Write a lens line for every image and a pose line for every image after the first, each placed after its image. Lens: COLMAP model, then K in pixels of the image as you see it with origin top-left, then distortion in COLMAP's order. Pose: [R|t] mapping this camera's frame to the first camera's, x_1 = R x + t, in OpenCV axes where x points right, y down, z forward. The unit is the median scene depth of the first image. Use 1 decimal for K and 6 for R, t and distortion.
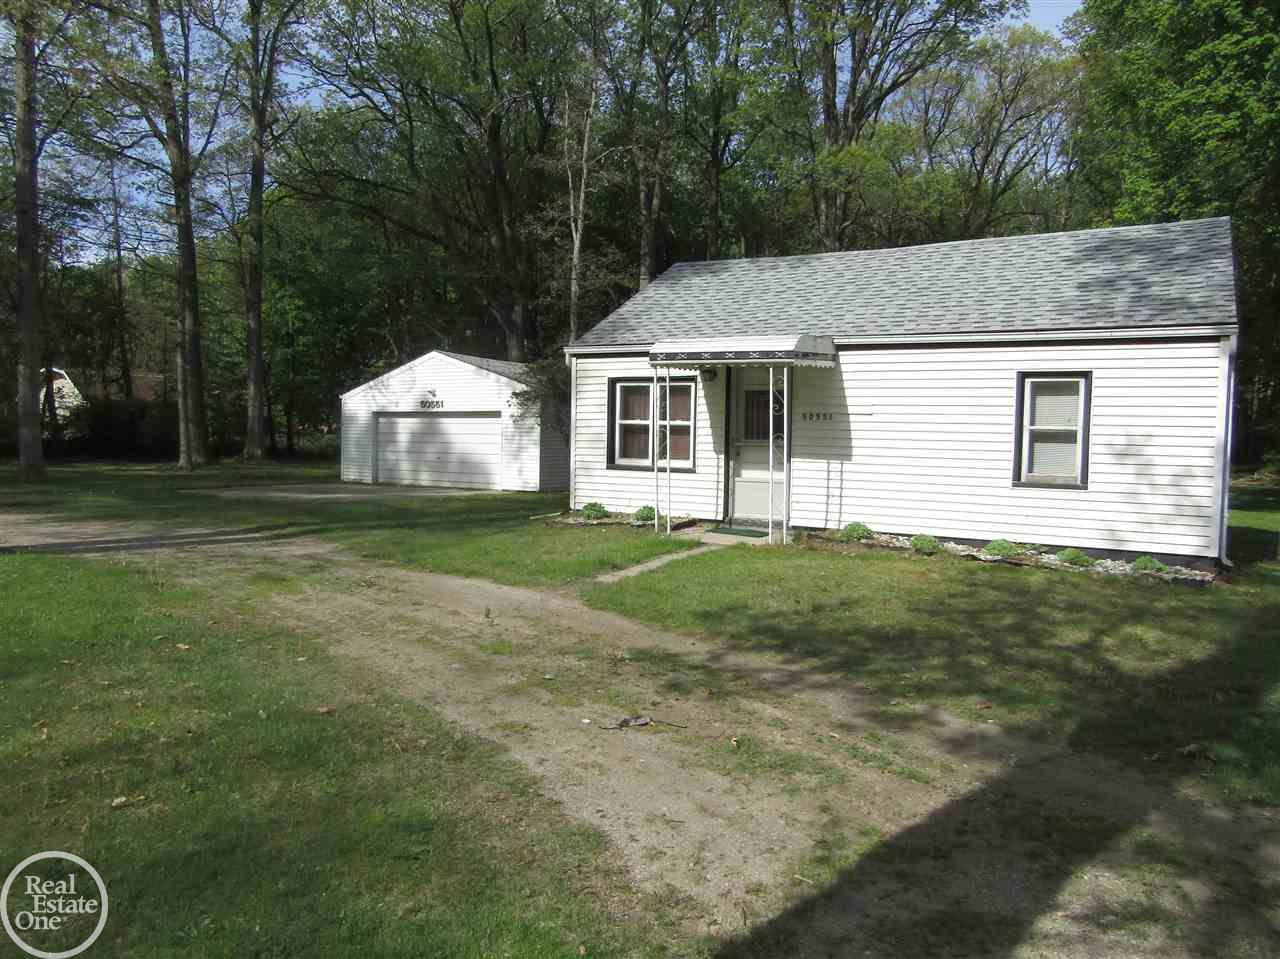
lens RADIAL K [[897.4, 0, 643.8], [0, 897.4, 471.9], [0, 0, 1]] dist [-0.022524, 0.008946]
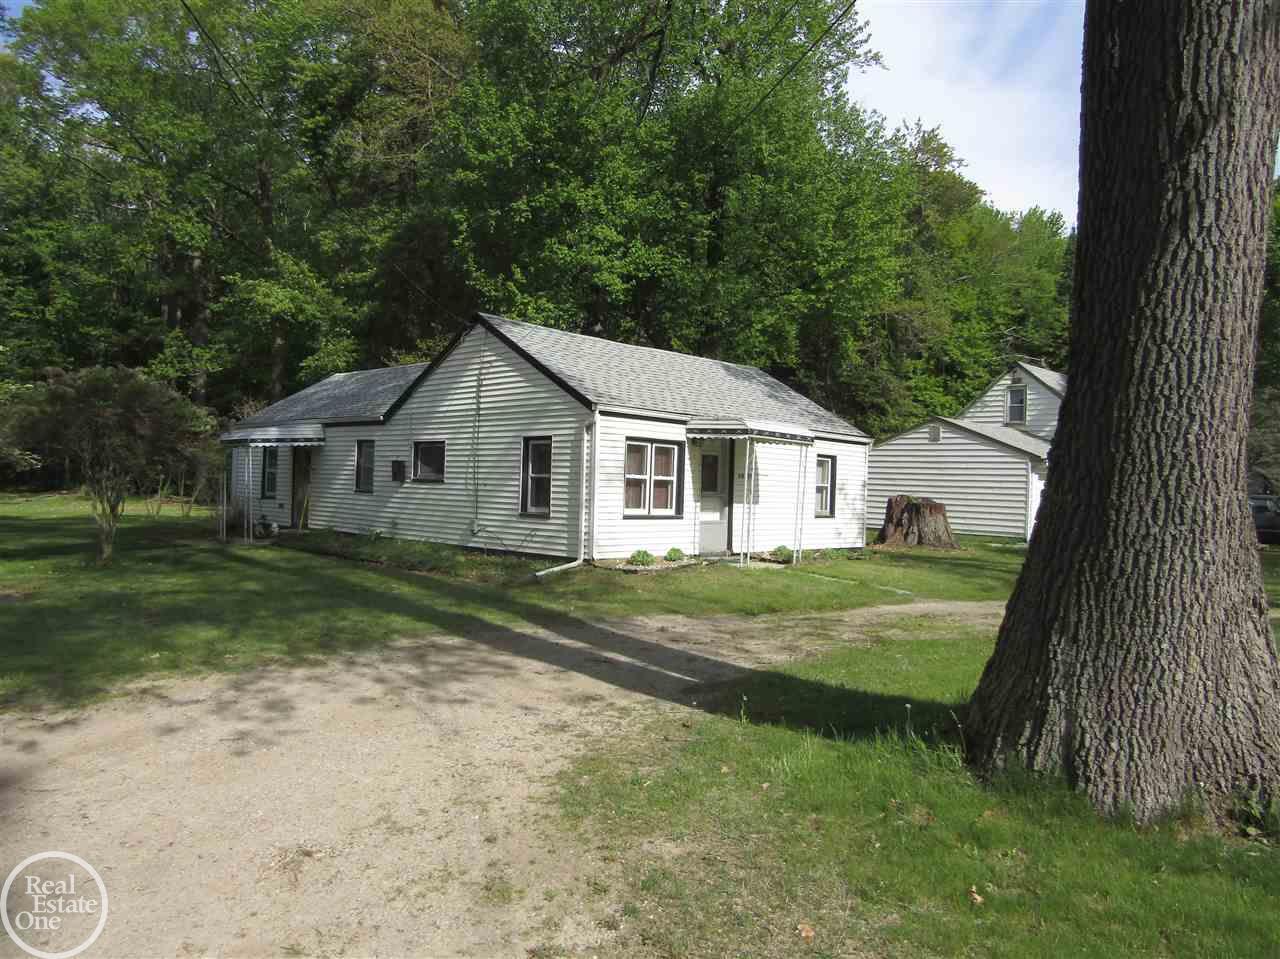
lens RADIAL K [[897.4, 0, 639.0], [0, 897.4, 482.5], [0, 0, 1]] dist [-0.022524, 0.008946]
pose [[0.192019, -0.009170, 0.981348, -0.567620], [0.015868, 0.999855, 0.006239, -0.027922], [-0.981263, 0.014374, 0.192136, 0.396868]]
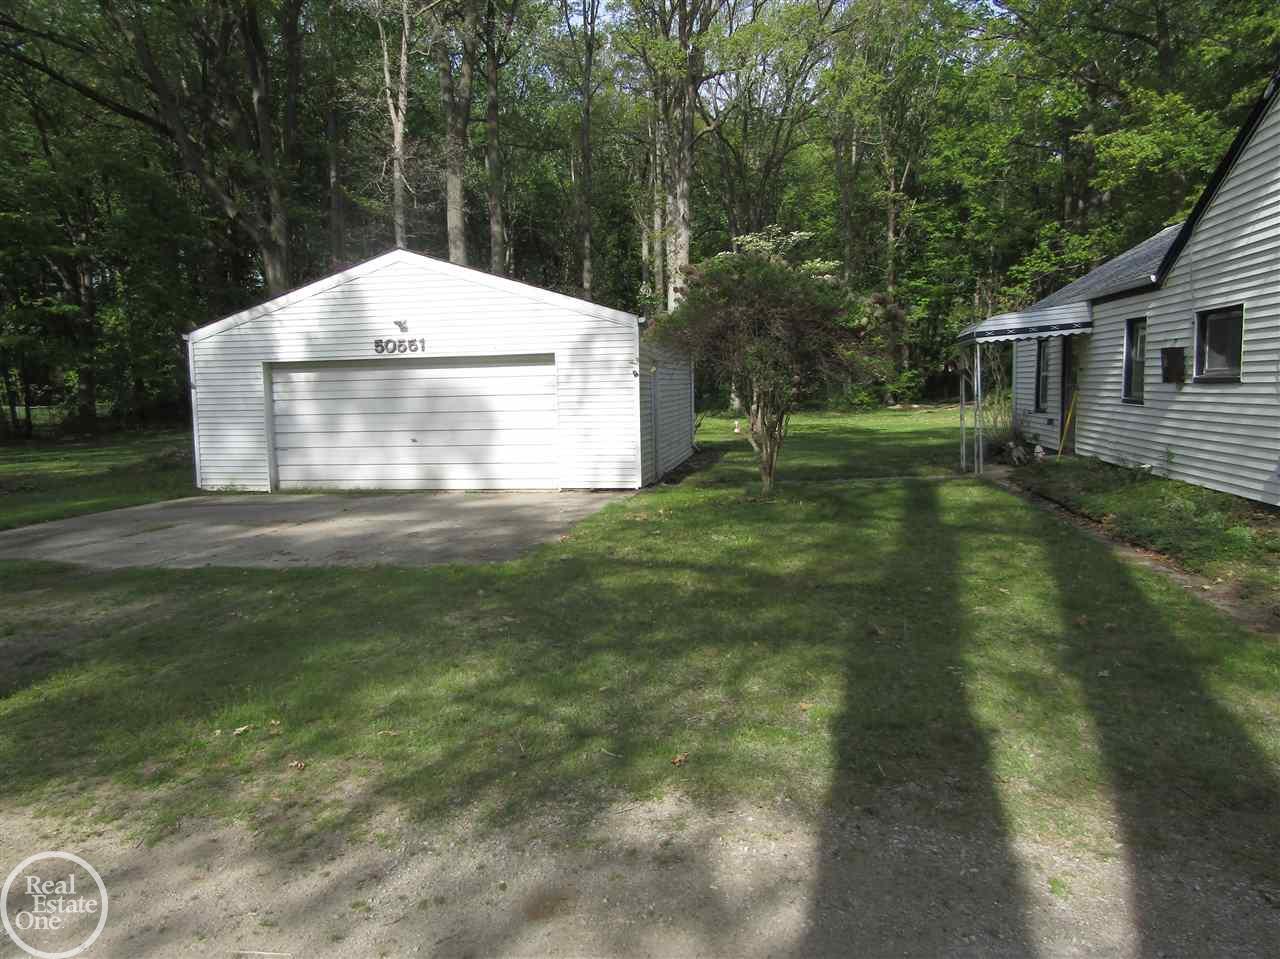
lens RADIAL K [[897.4, 0, 640.2], [0, 897.4, 482.3], [0, 0, 1]] dist [-0.022524, 0.008946]
pose [[0.926503, -0.073036, 0.369132, -0.313601], [0.048729, 0.996010, 0.074760, -0.024796], [-0.373119, -0.051278, 0.926365, 0.424437]]
